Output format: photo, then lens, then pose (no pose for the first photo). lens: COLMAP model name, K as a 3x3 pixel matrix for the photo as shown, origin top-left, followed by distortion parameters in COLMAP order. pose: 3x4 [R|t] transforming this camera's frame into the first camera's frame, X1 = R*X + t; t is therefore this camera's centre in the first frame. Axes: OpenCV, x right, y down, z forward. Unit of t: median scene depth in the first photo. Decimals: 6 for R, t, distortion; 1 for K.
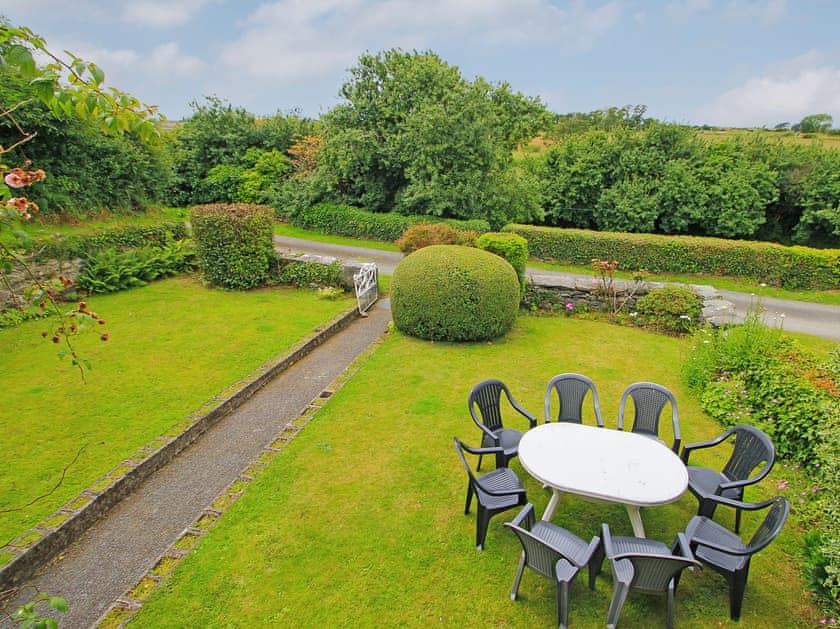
lens RADIAL K [[463.2, 0, 420.2], [0, 463.2, 377.8], [0, 0, 1]] dist [0.000830, -0.007520]
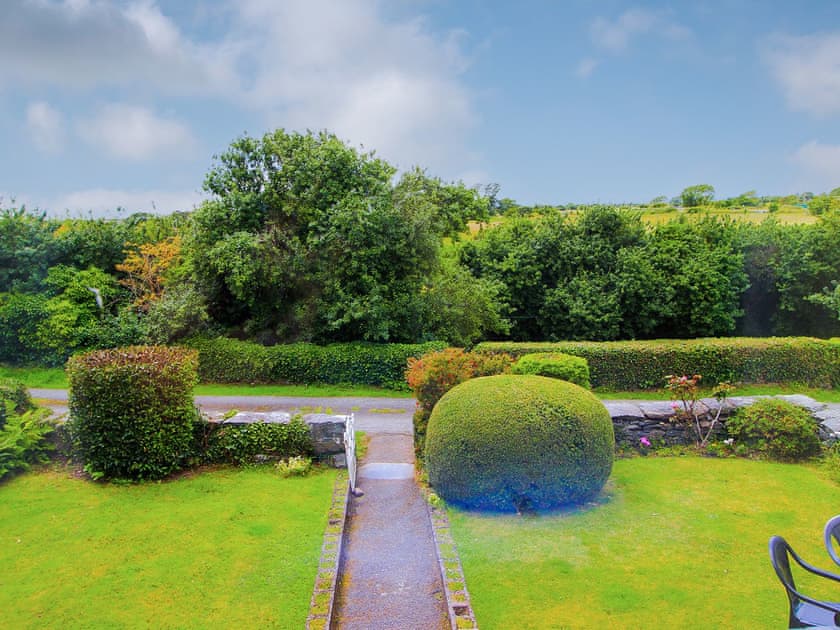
lens RADIAL K [[734.6, 0, 389.5], [0, 734.6, 398.2], [0, 0, 1]] dist [-0.001908, -0.001321]
pose [[0.963678, -0.102403, 0.246655, -0.189461], [0.161587, 0.958906, -0.233216, -0.009108], [-0.212636, 0.264601, 0.940623, -0.006775]]
